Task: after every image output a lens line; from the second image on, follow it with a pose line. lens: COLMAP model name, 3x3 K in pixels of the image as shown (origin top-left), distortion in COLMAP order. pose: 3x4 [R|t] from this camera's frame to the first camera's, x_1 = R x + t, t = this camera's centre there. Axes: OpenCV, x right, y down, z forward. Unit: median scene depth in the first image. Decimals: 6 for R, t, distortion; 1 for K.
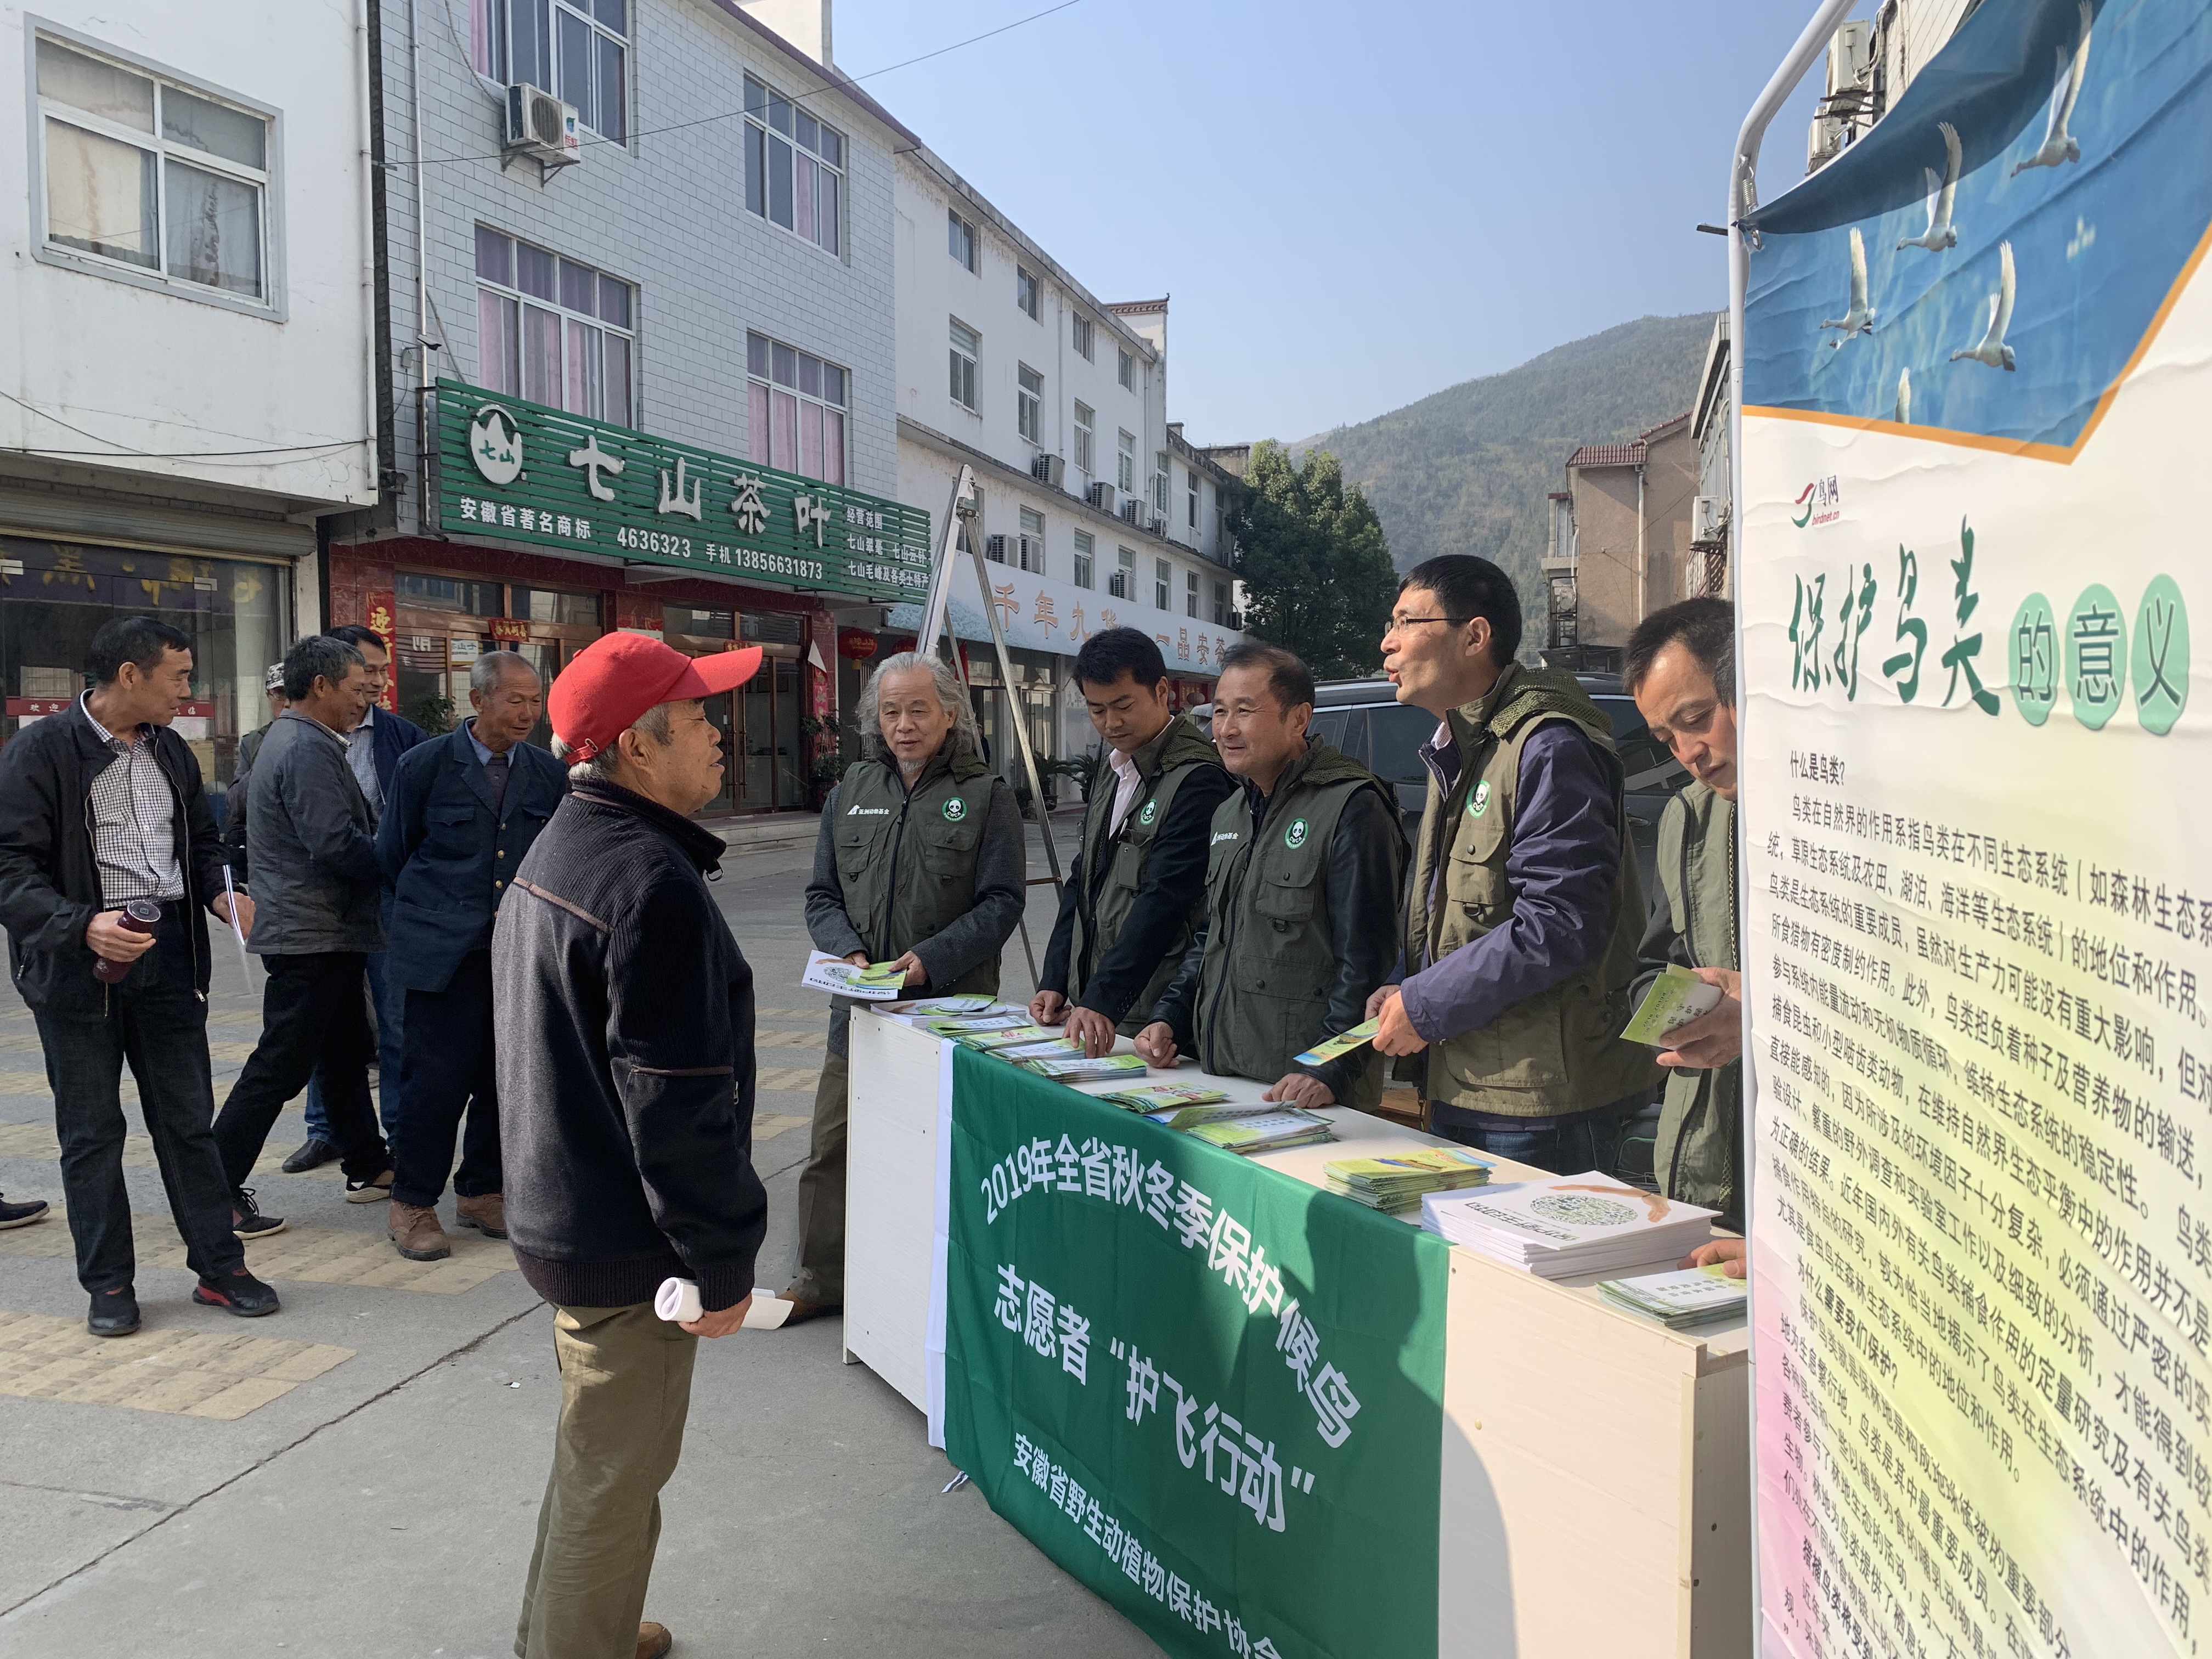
lens RADIAL K [[1748.4, 0, 1033.5], [0, 1748.4, 784.9], [0, 0, 1]] dist [0.017217, 0.005789]
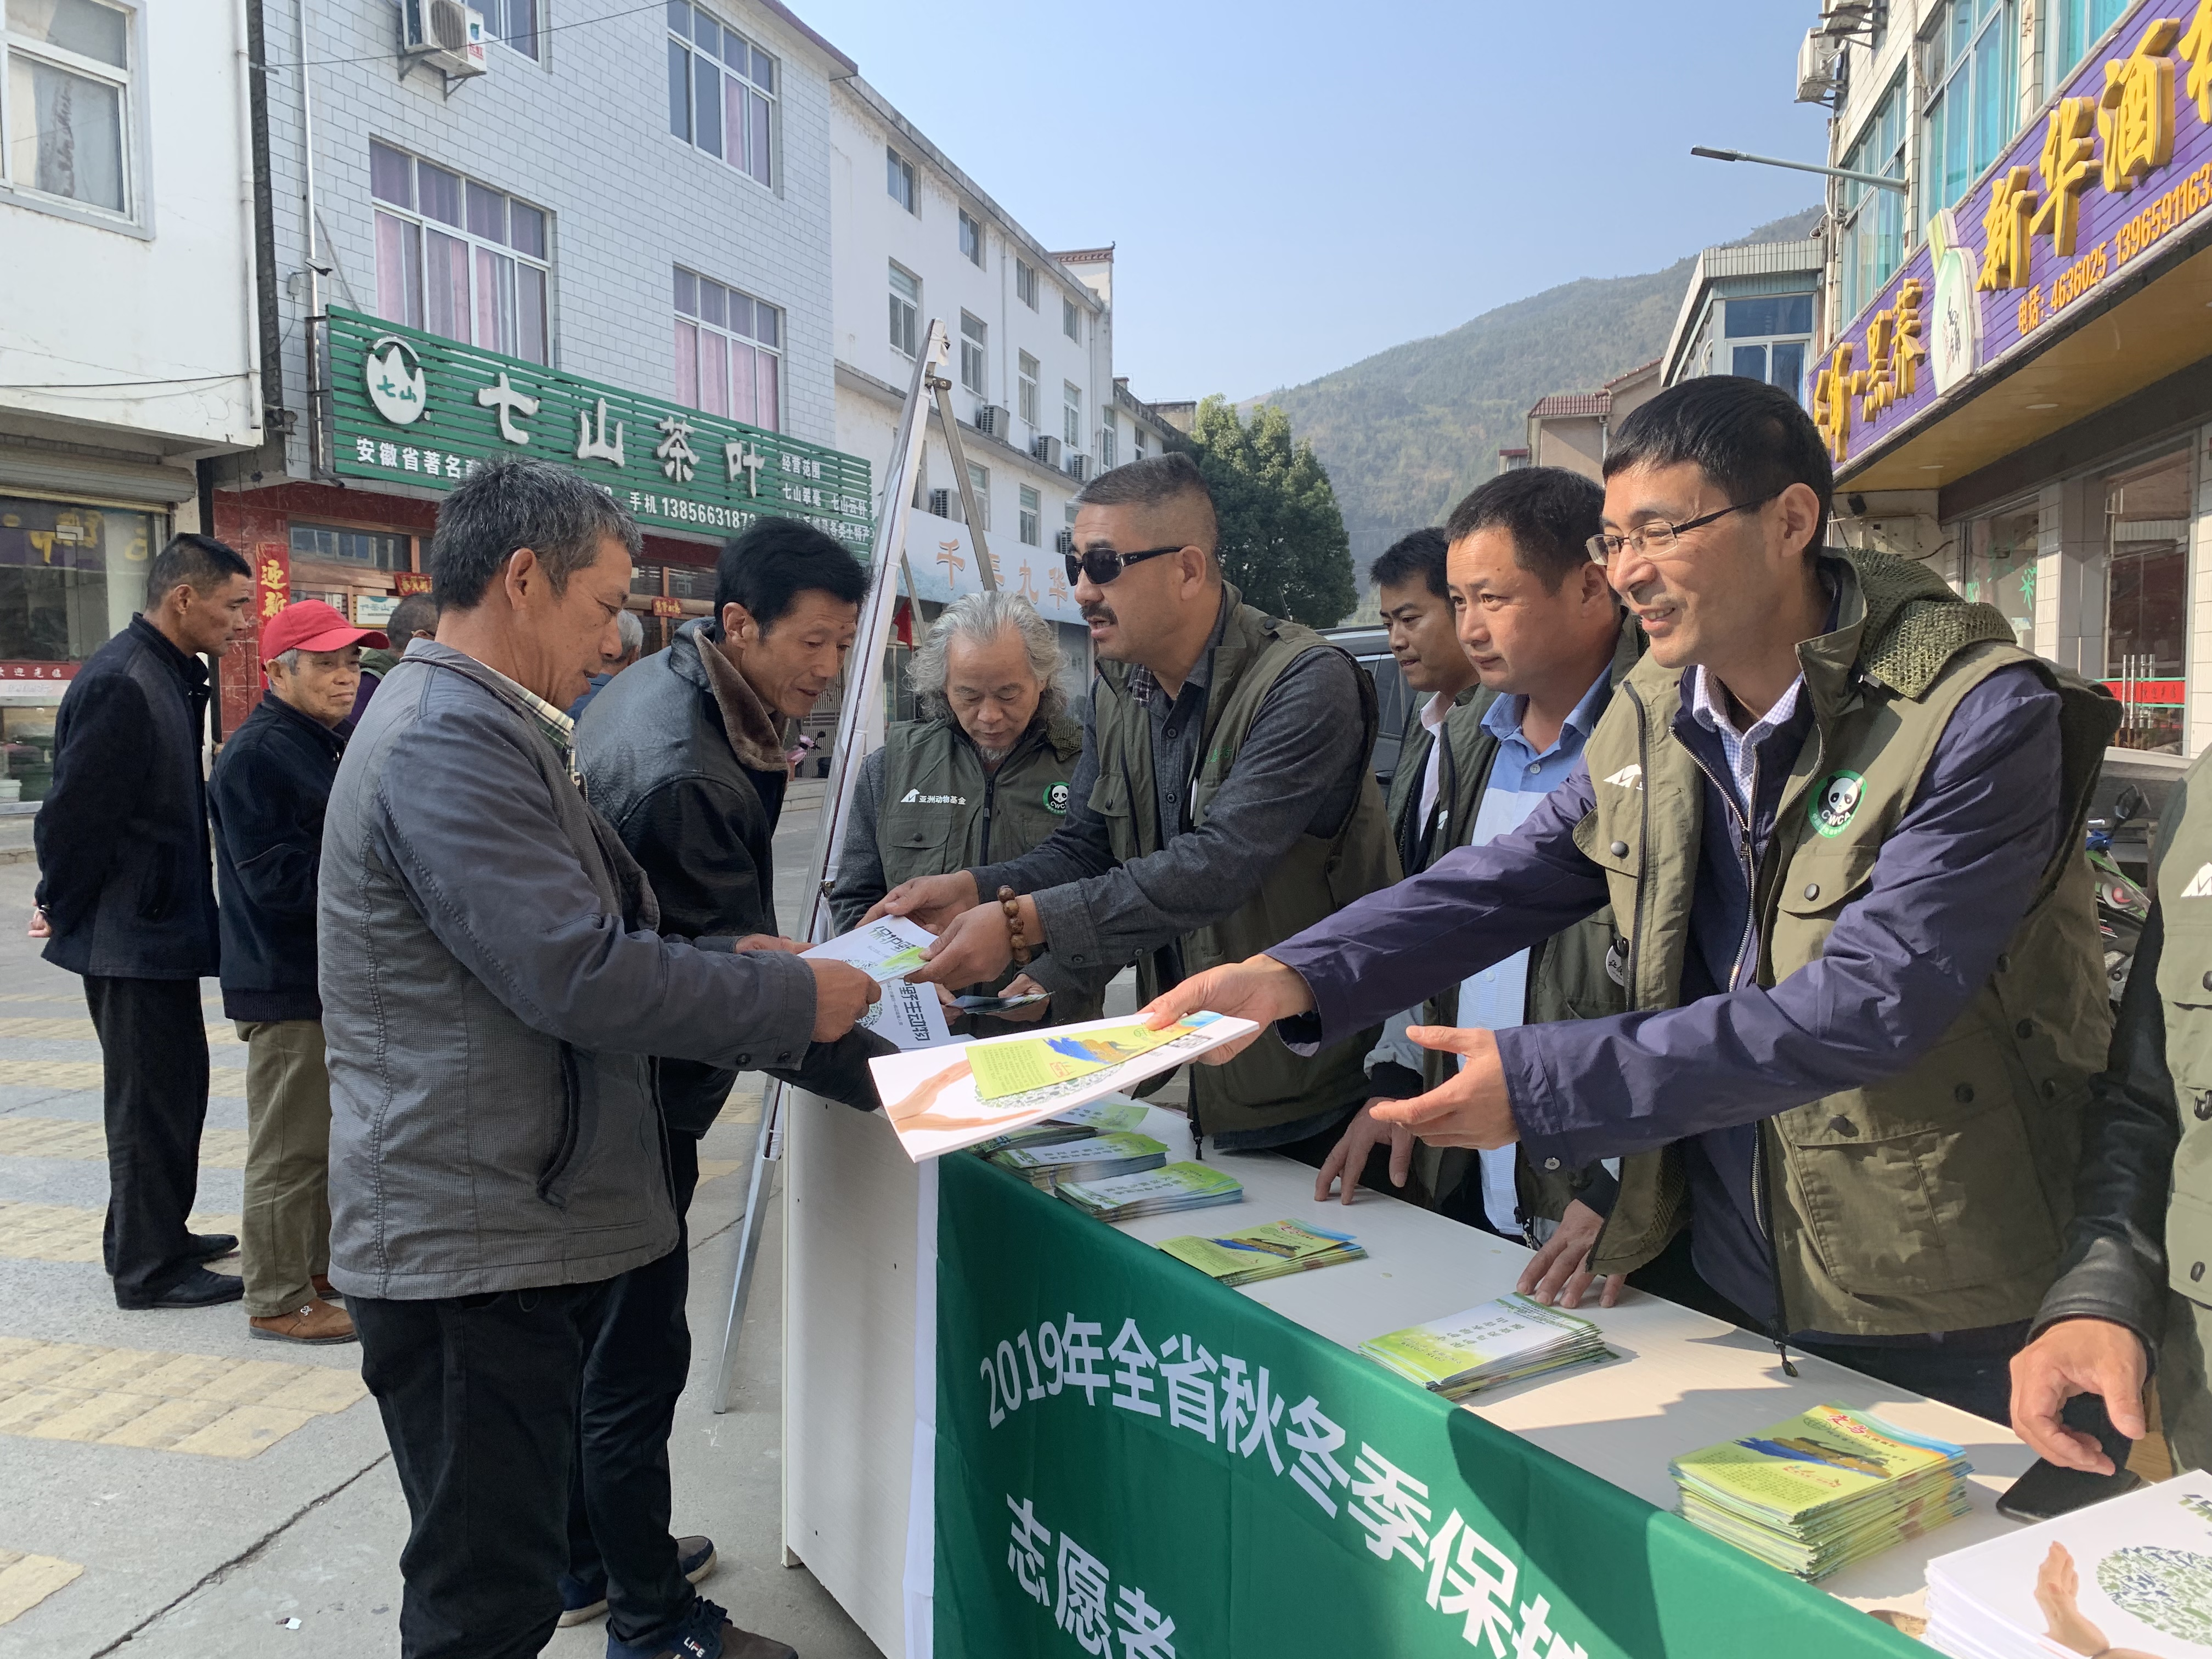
lens RADIAL K [[1748.4, 0, 1033.5], [0, 1748.4, 784.9], [0, 0, 1]] dist [0.017217, 0.005789]
pose [[0.999401, -0.005954, 0.034083, -0.005378], [0.005253, 0.999774, 0.020602, -0.000321], [-0.034198, -0.020410, 0.999207, 0.057948]]
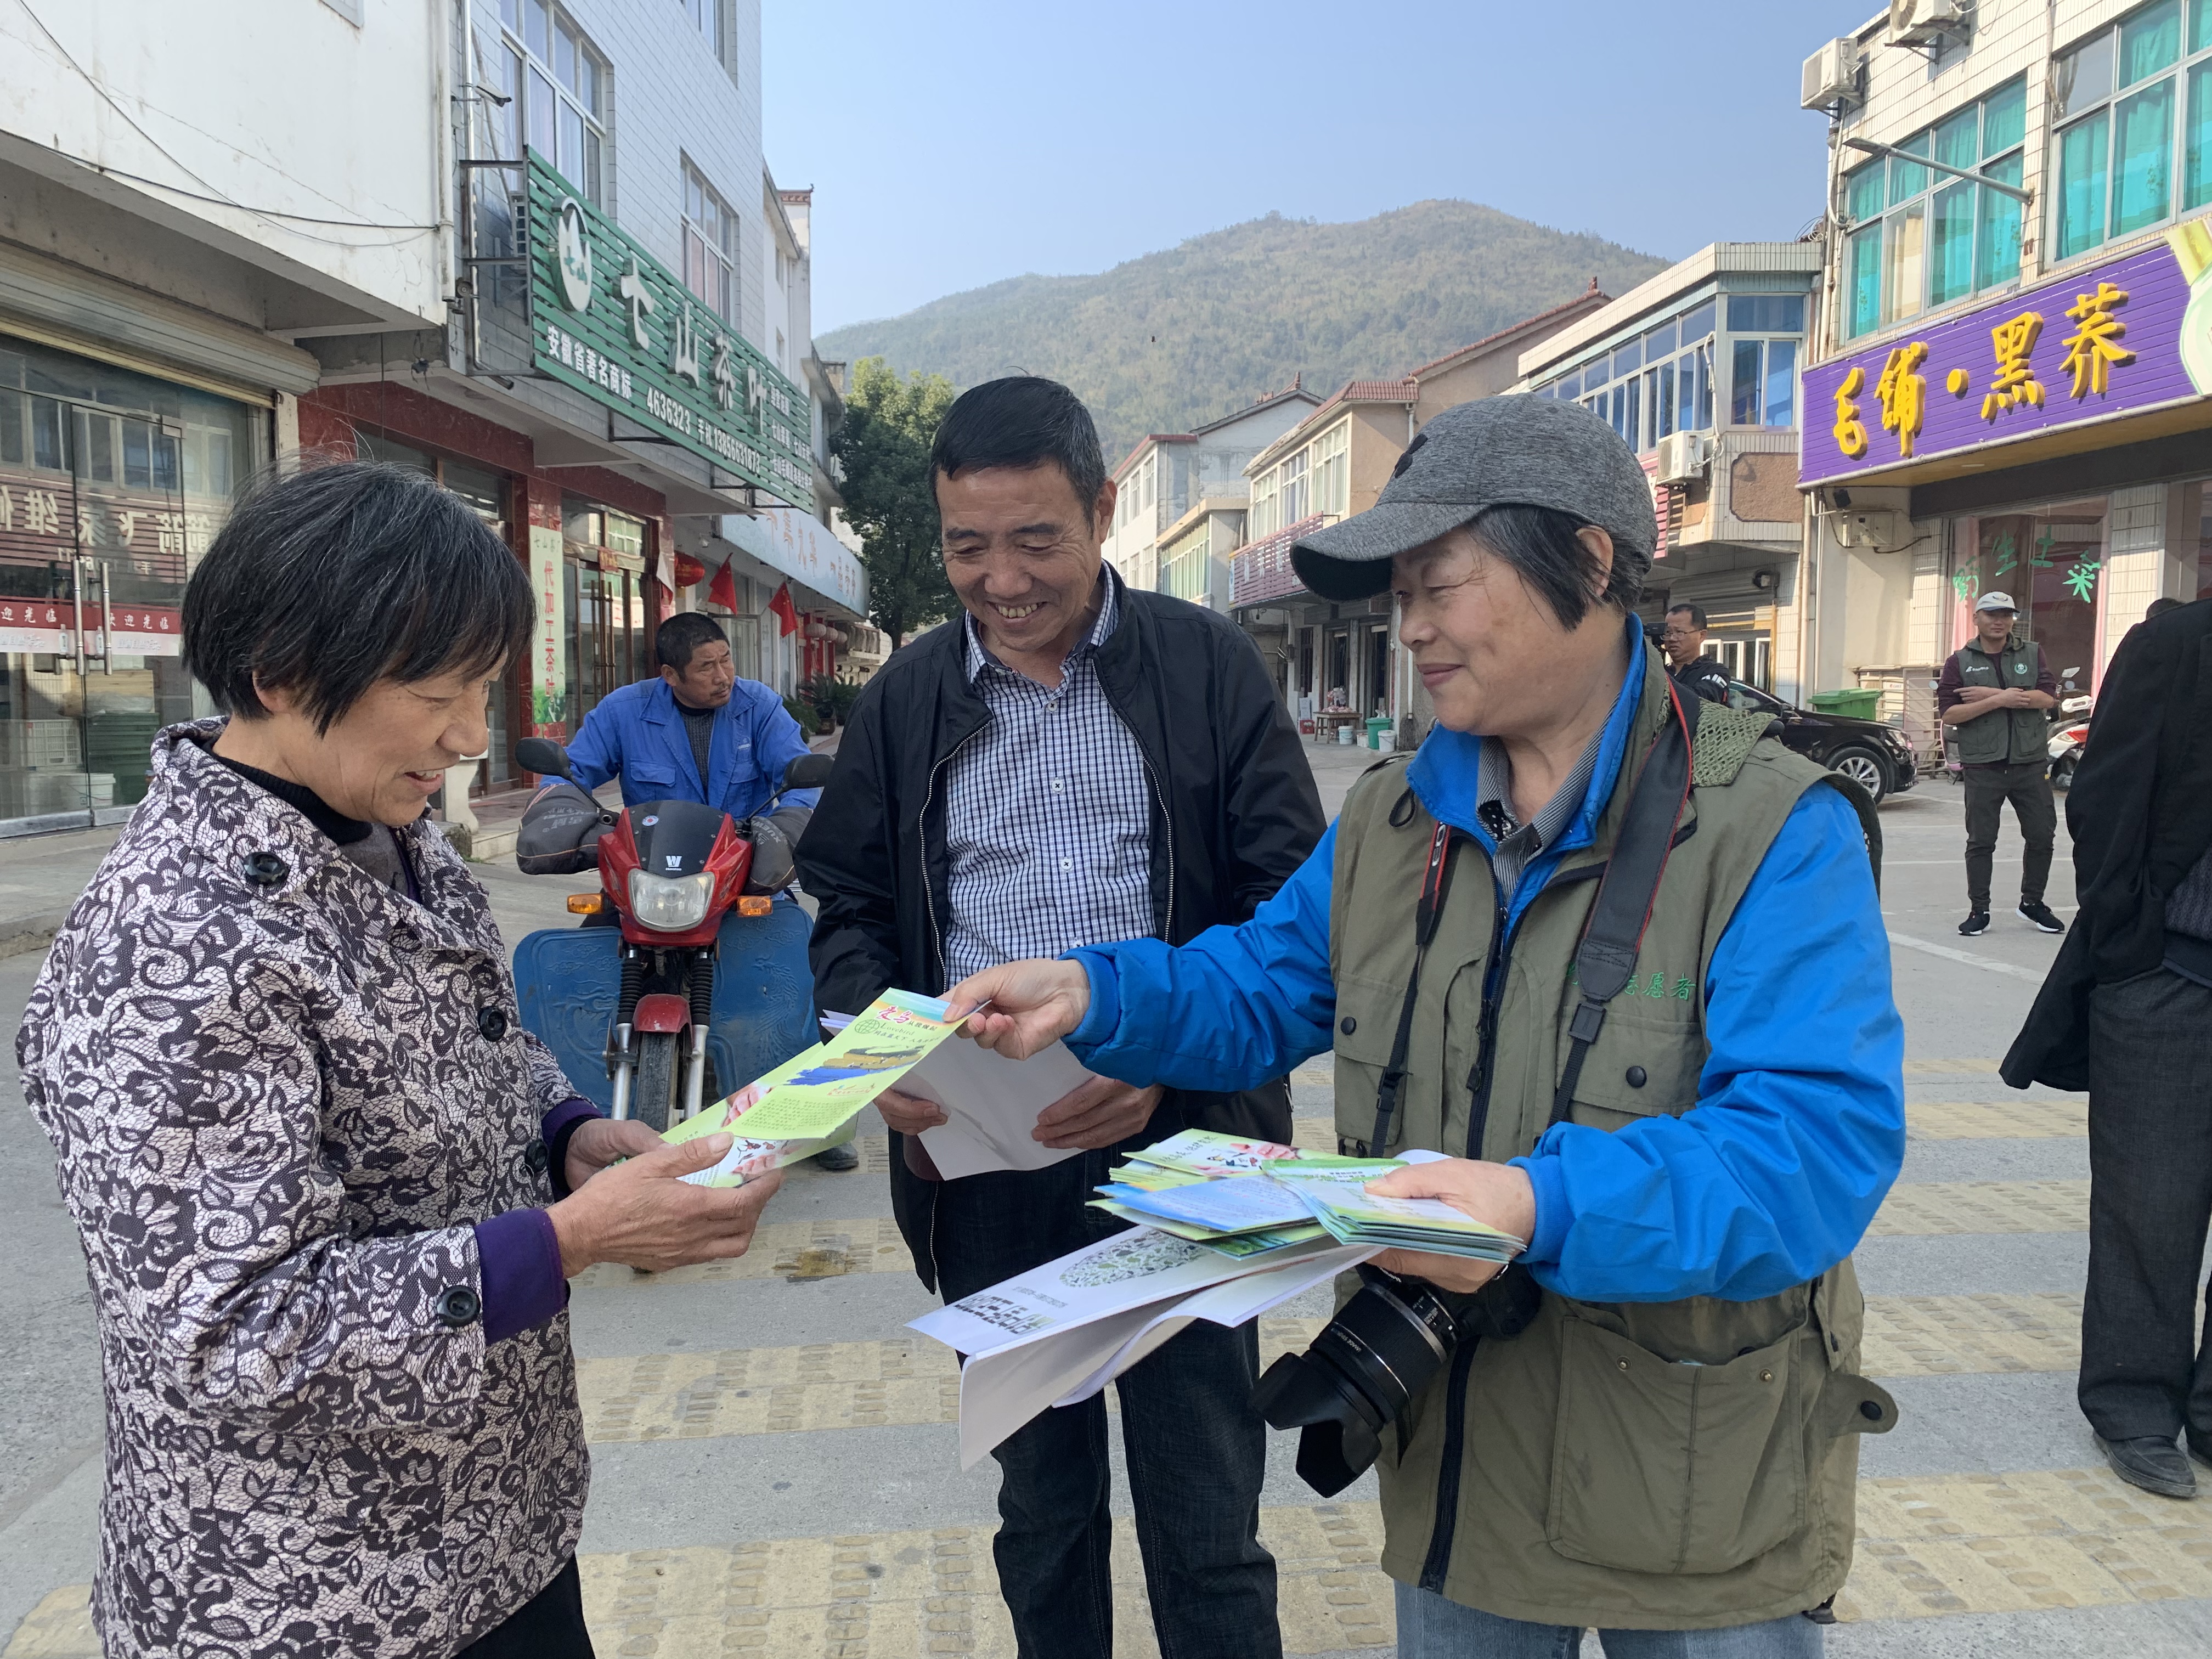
lens RADIAL K [[1748.4, 0, 1033.5], [0, 1748.4, 784.9], [0, 0, 1]] dist [0.017217, 0.005789]
pose [[0.932867, -0.016494, 0.359844, -0.324685], [0.003950, 0.999360, 0.035565, -0.003431], [-0.360200, -0.031756, 0.932334, 0.219279]]
